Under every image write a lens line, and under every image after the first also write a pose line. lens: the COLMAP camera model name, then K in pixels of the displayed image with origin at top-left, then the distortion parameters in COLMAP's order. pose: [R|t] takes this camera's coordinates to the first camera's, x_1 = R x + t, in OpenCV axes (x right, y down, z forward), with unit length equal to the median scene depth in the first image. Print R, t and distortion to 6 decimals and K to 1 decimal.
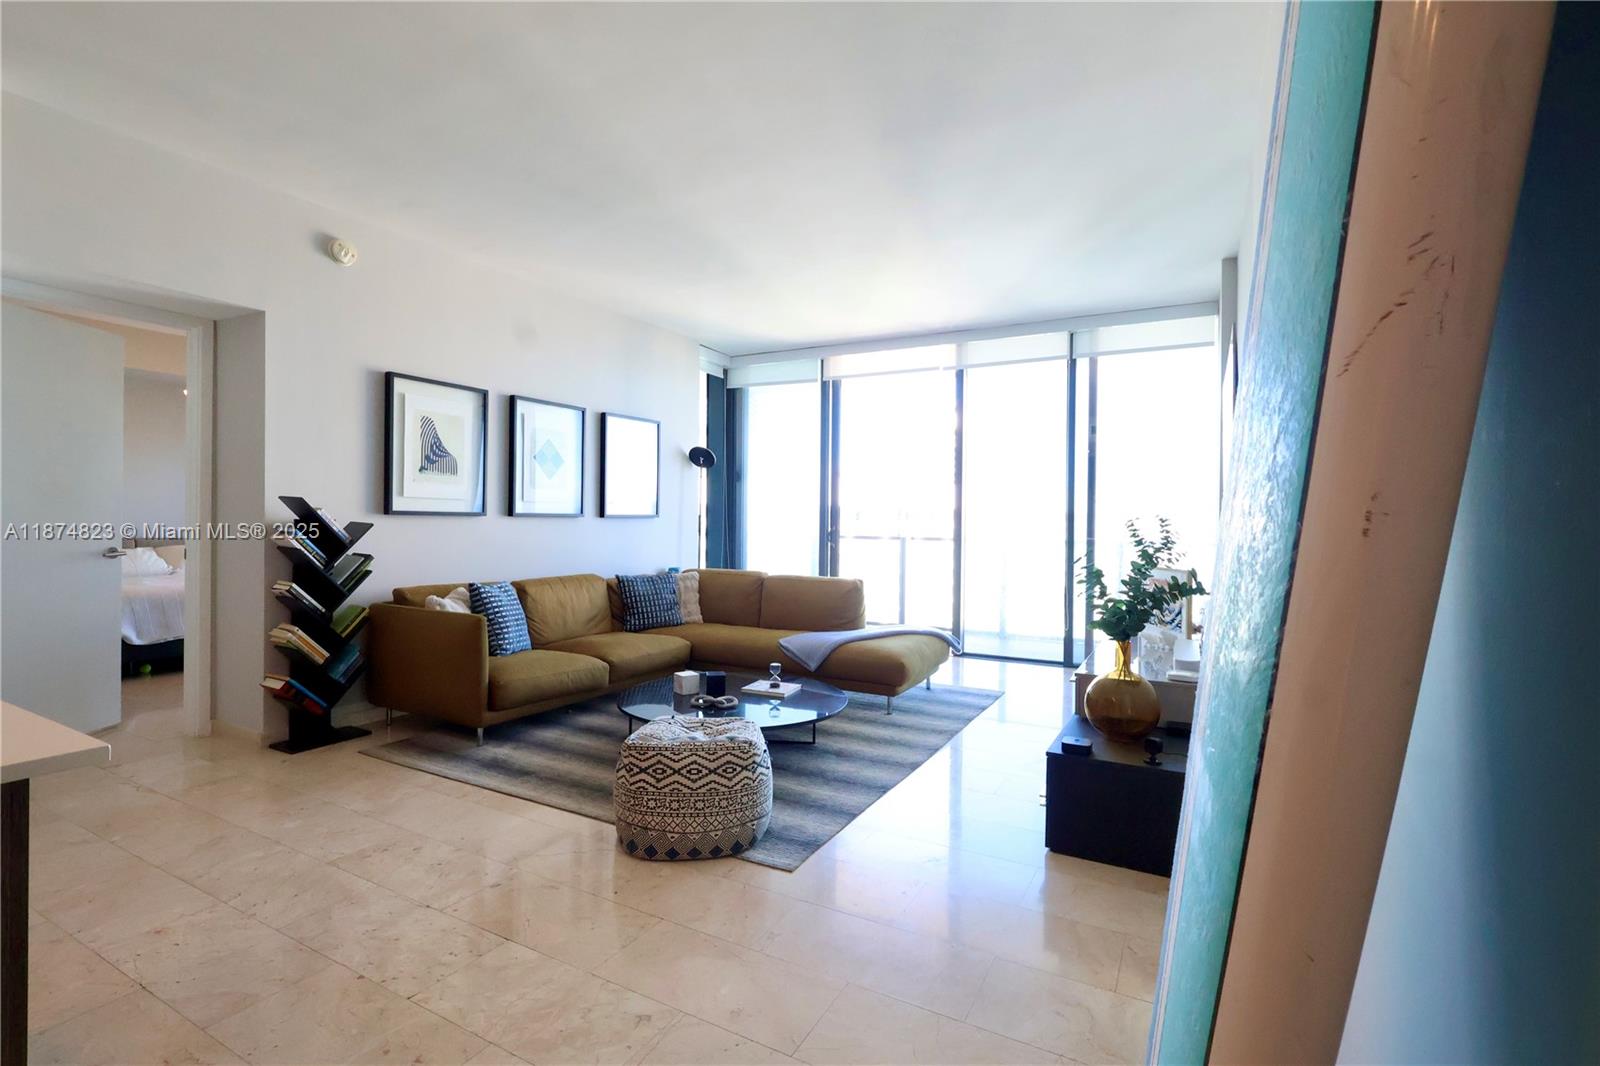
lens RADIAL K [[744.1, 0, 801.9], [0, 744.1, 533.3], [0, 0, 1]] dist [-0.001840, 0.001974]
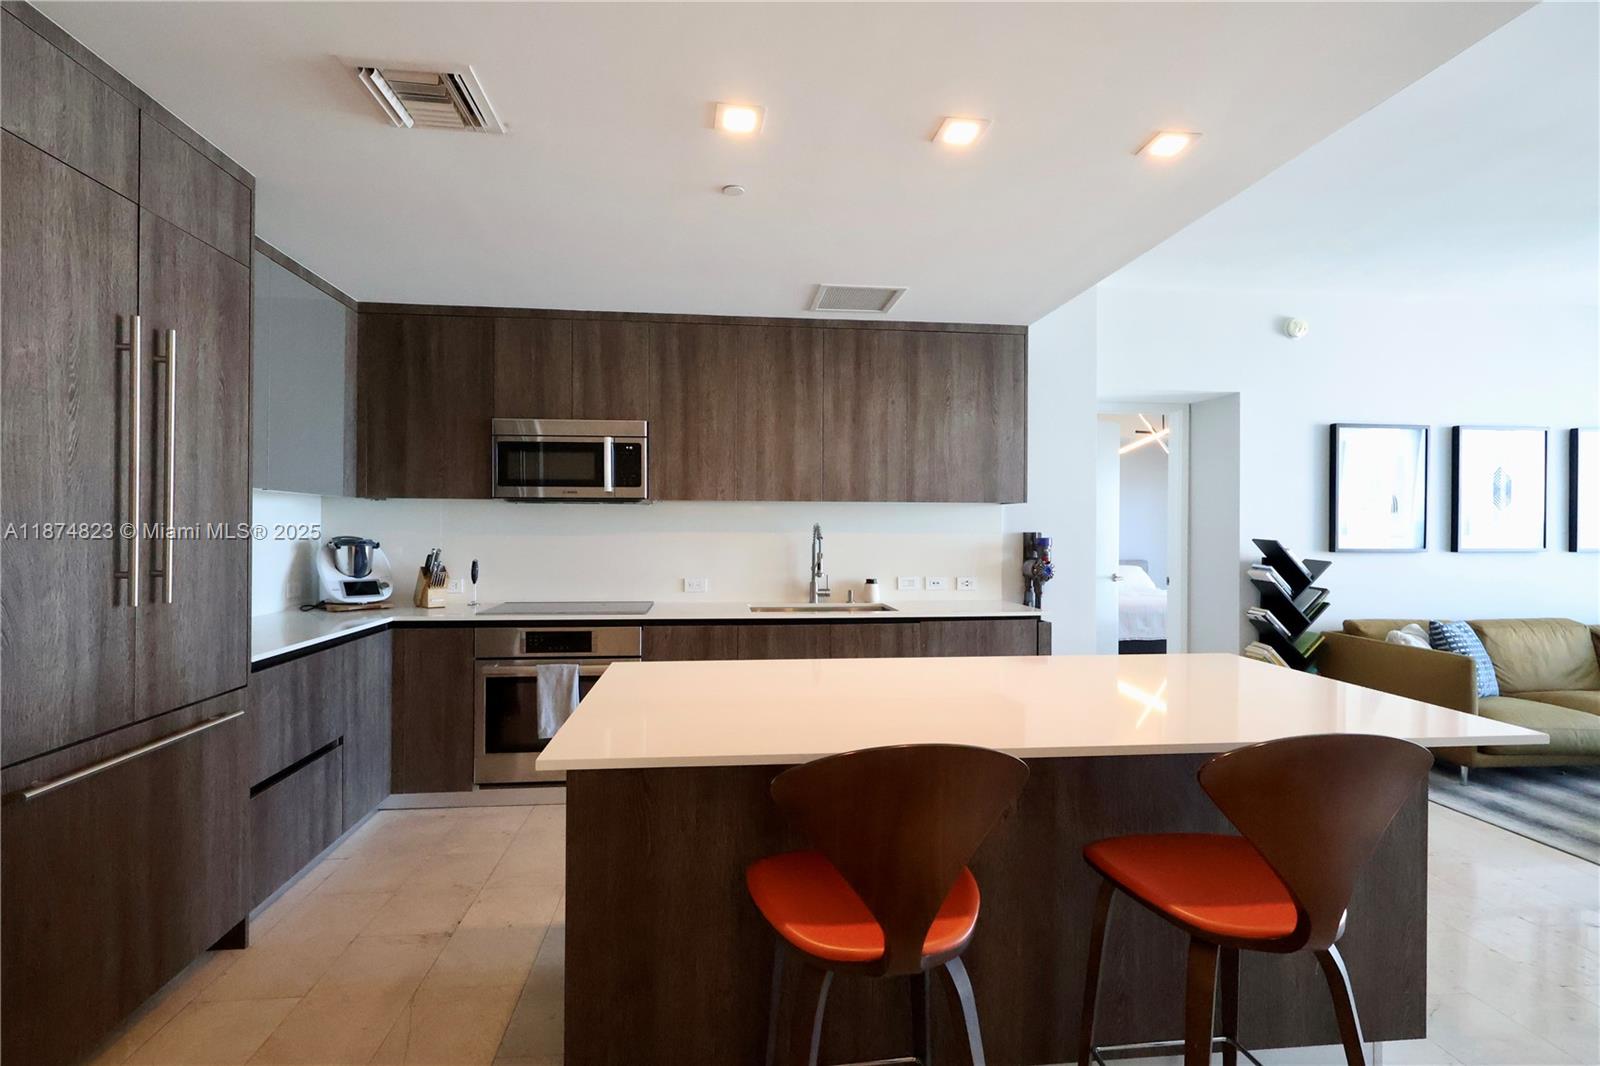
lens RADIAL K [[744.1, 0, 793.7], [0, 744.1, 529.5], [0, 0, 1]] dist [-0.001840, 0.001974]
pose [[0.569548, -0.012368, -0.821865, -0.096980], [-0.009302, 0.999726, -0.021491, -0.026033], [0.821906, 0.019885, 0.569276, -0.275788]]
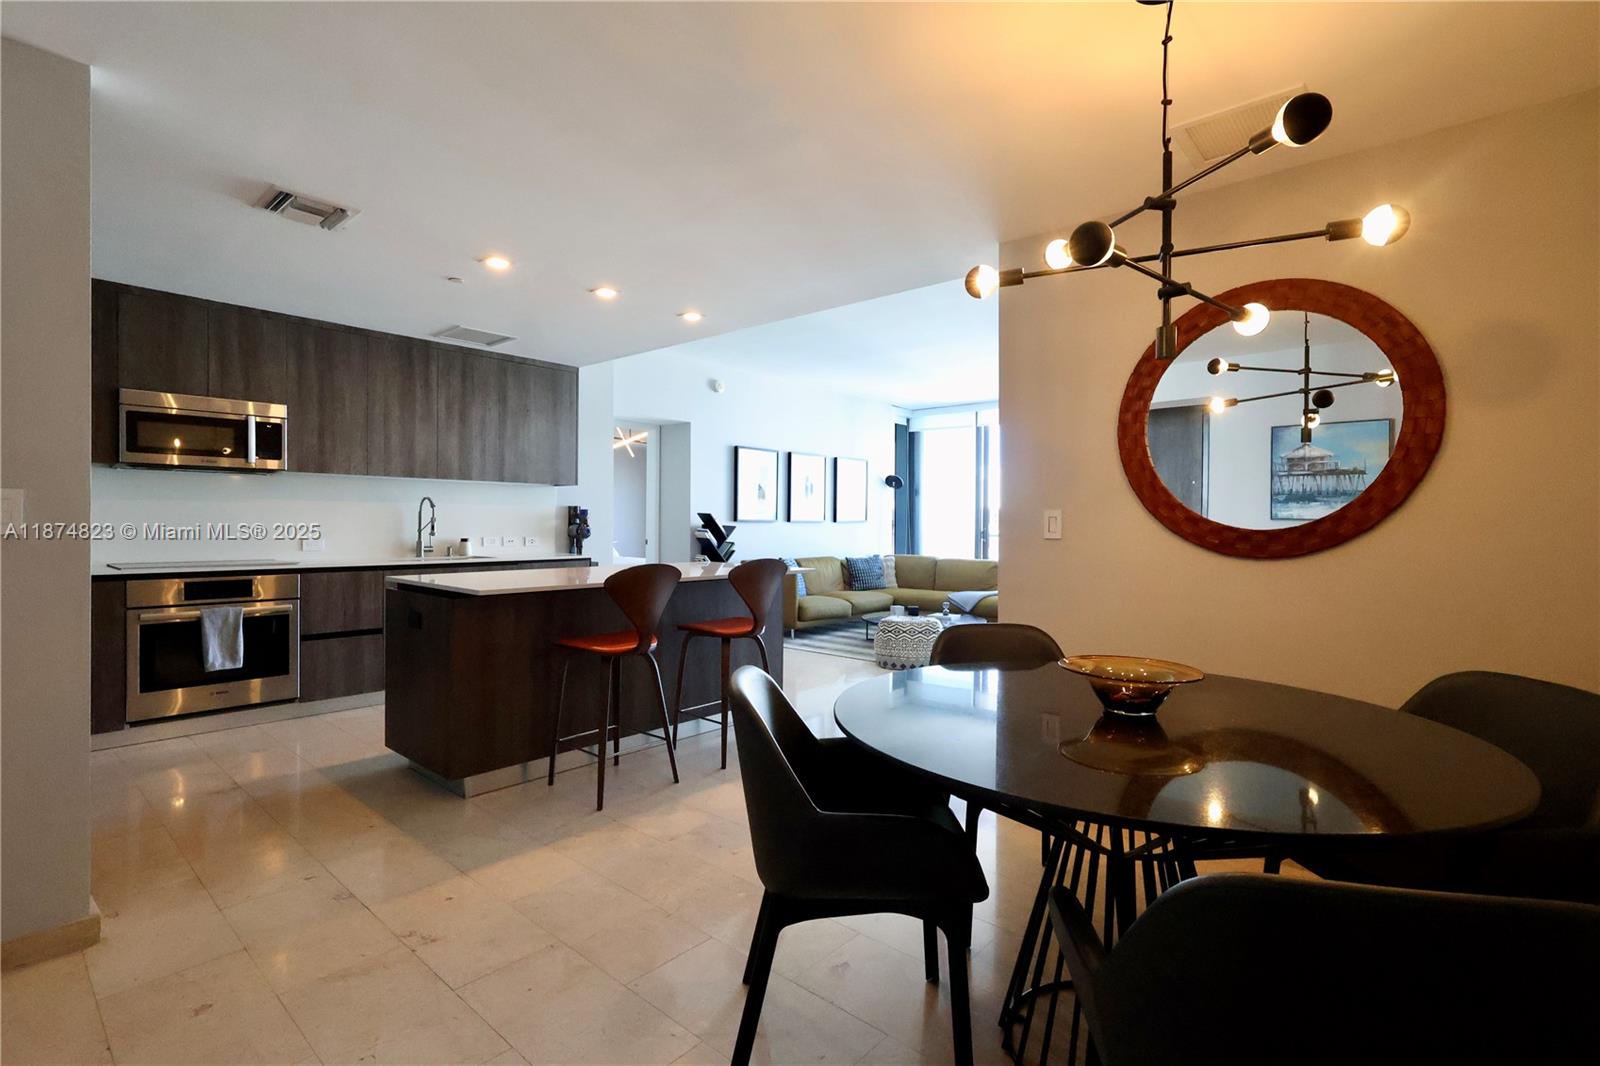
lens RADIAL K [[744.1, 0, 798.1], [0, 744.1, 535.3], [0, 0, 1]] dist [-0.001840, 0.001974]
pose [[0.975674, -0.002217, -0.219216, 0.009366], [0.001743, 0.999996, -0.002355, 0.013480], [0.219220, 0.001916, 0.975673, -0.756172]]
